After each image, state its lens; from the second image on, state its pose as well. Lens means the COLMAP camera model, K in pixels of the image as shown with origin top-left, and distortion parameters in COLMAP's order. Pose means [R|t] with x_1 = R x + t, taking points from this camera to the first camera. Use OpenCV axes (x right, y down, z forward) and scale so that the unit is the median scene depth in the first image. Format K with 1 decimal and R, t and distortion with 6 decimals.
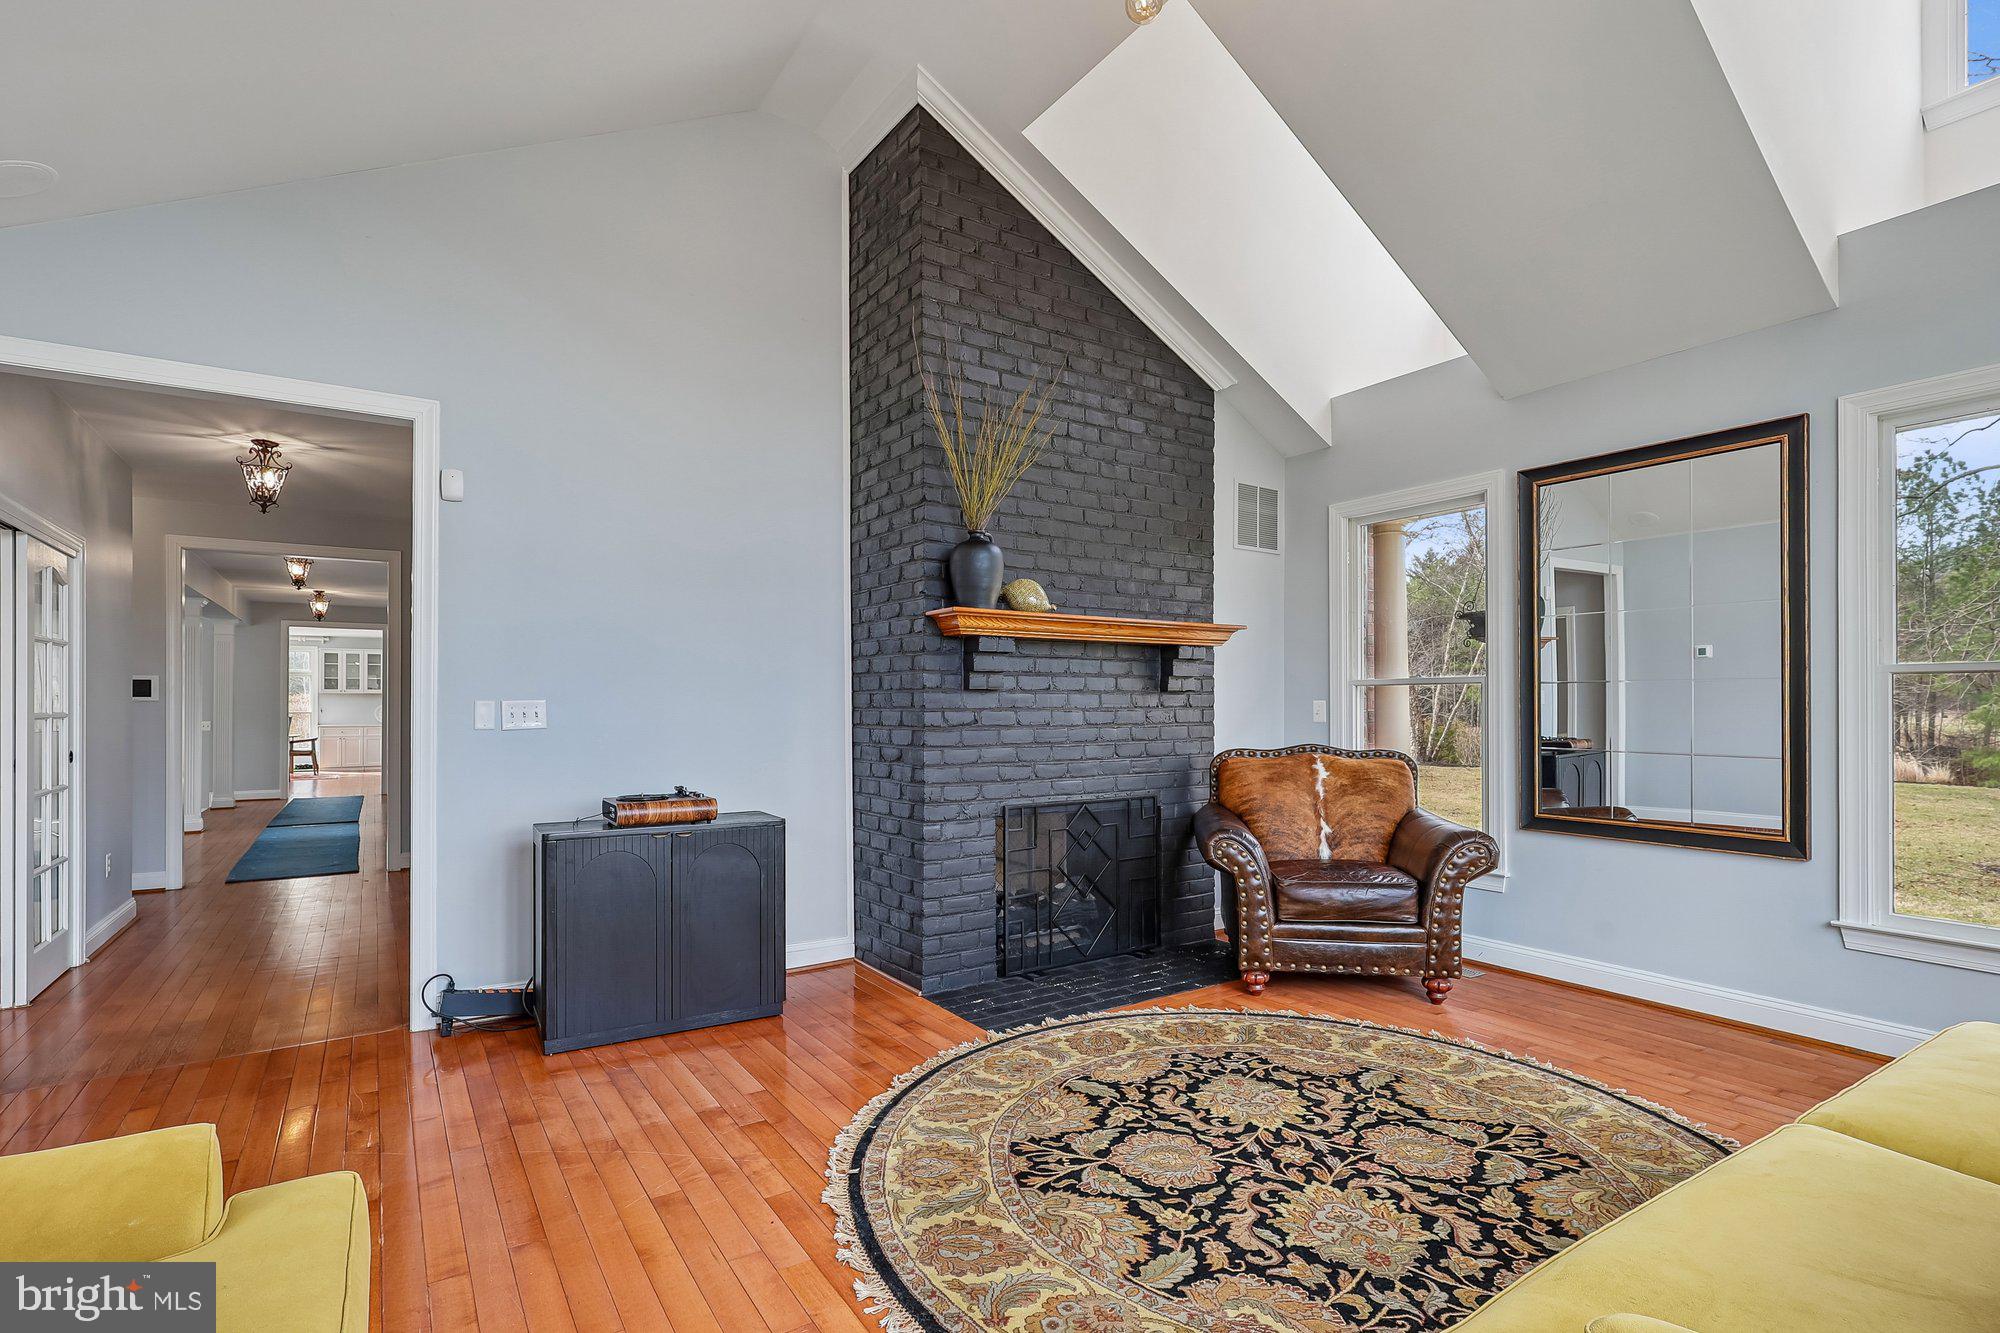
lens RADIAL K [[955.1, 0, 999.6], [0, 955.1, 704.7], [0, 0, 1]] dist [-0.001256, 0.000010]
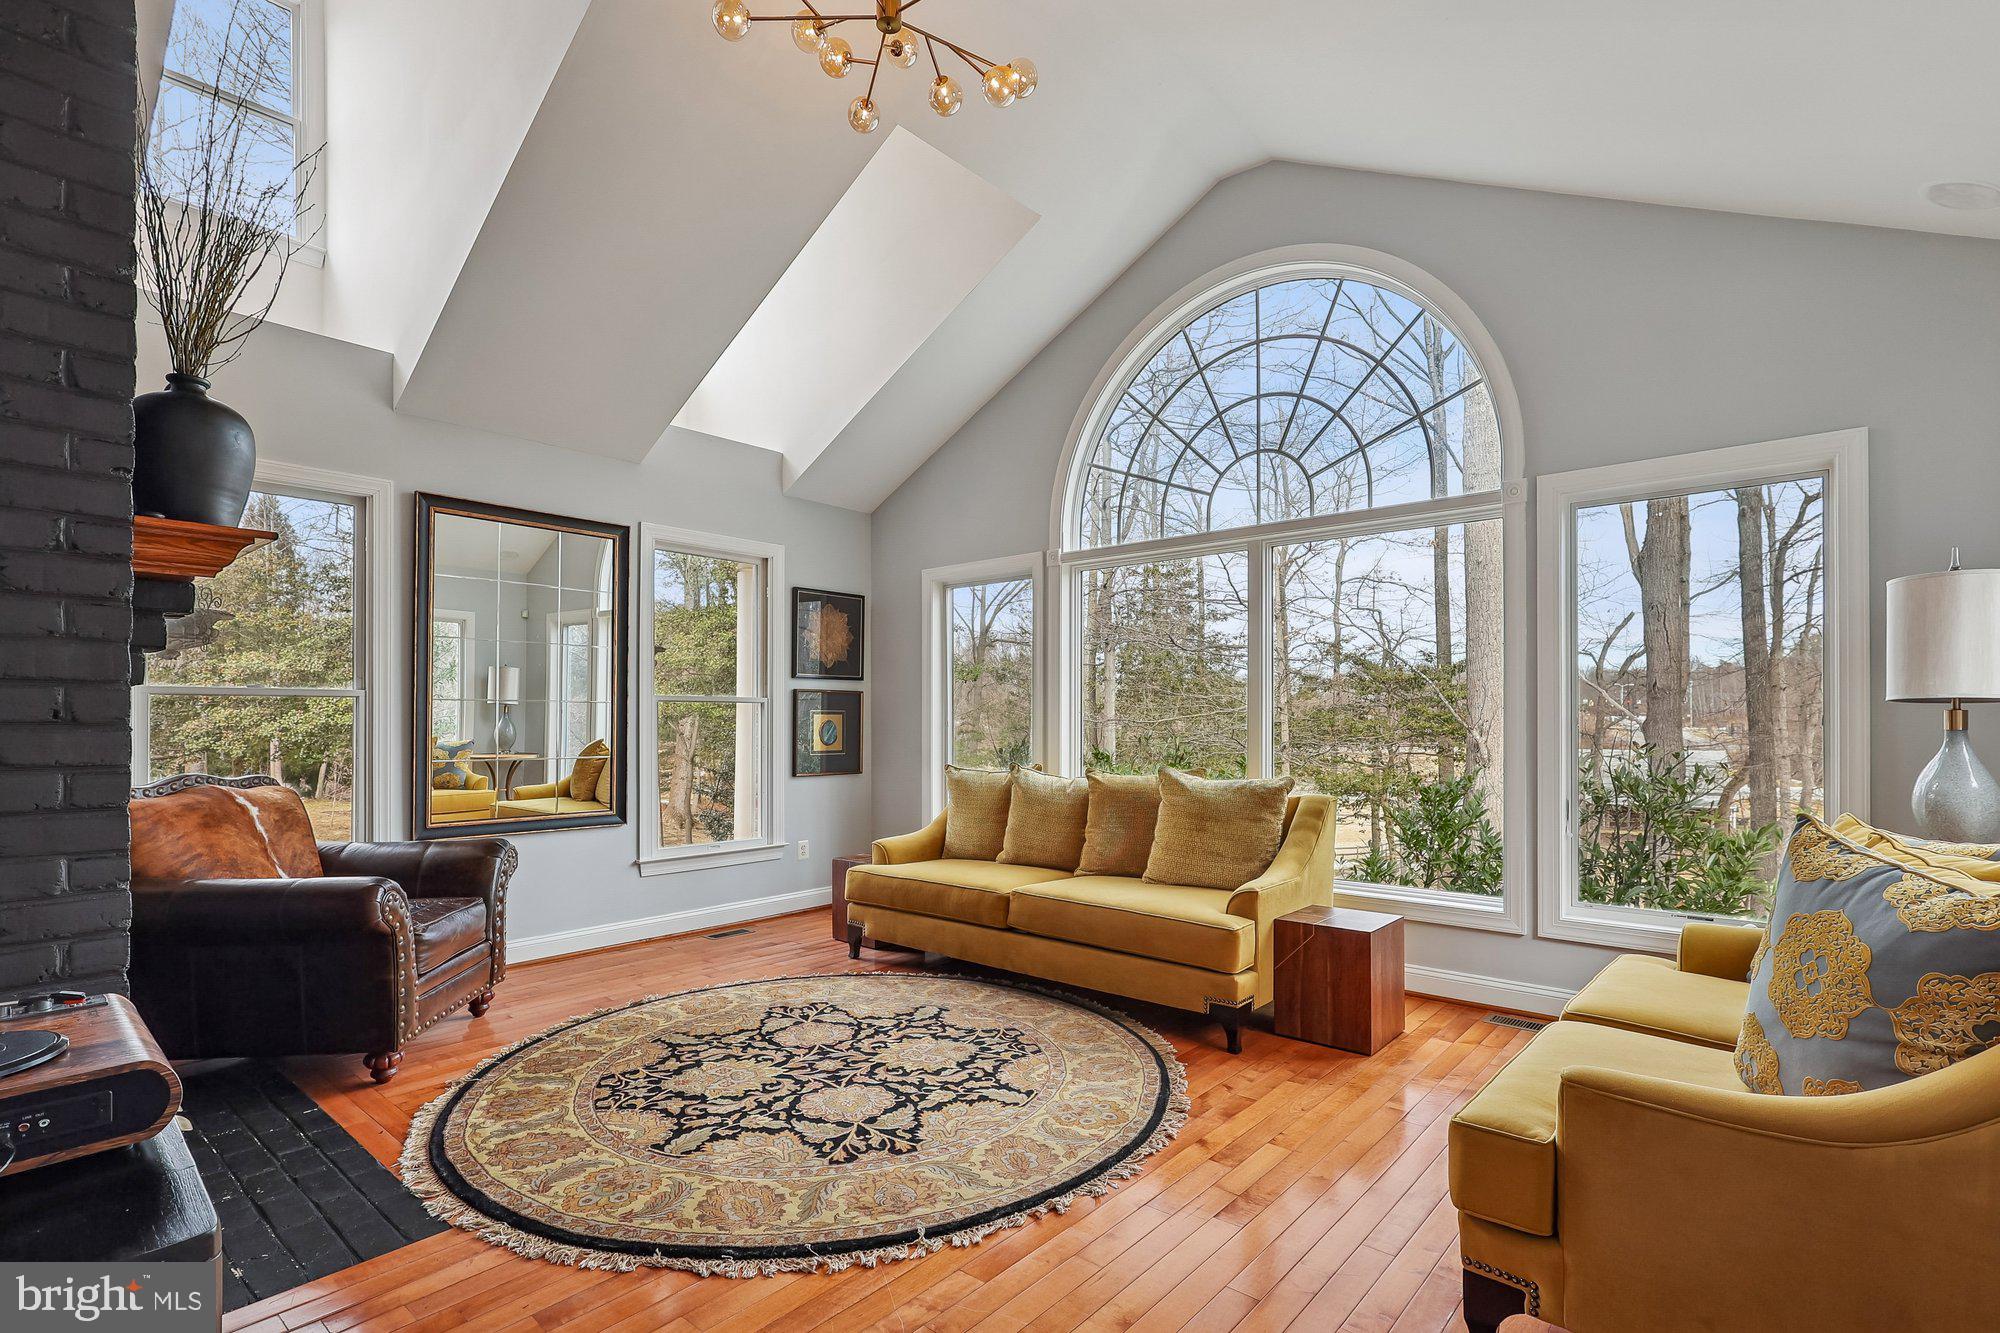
lens RADIAL K [[955.1, 0, 1000.4], [0, 955.1, 707.1], [0, 0, 1]] dist [-0.001256, 0.000010]
pose [[-0.271287, 0.012729, 0.962414, -0.947663], [0.001585, 0.999917, -0.012778, 0.000713], [-0.962497, -0.001941, -0.271285, 1.054637]]
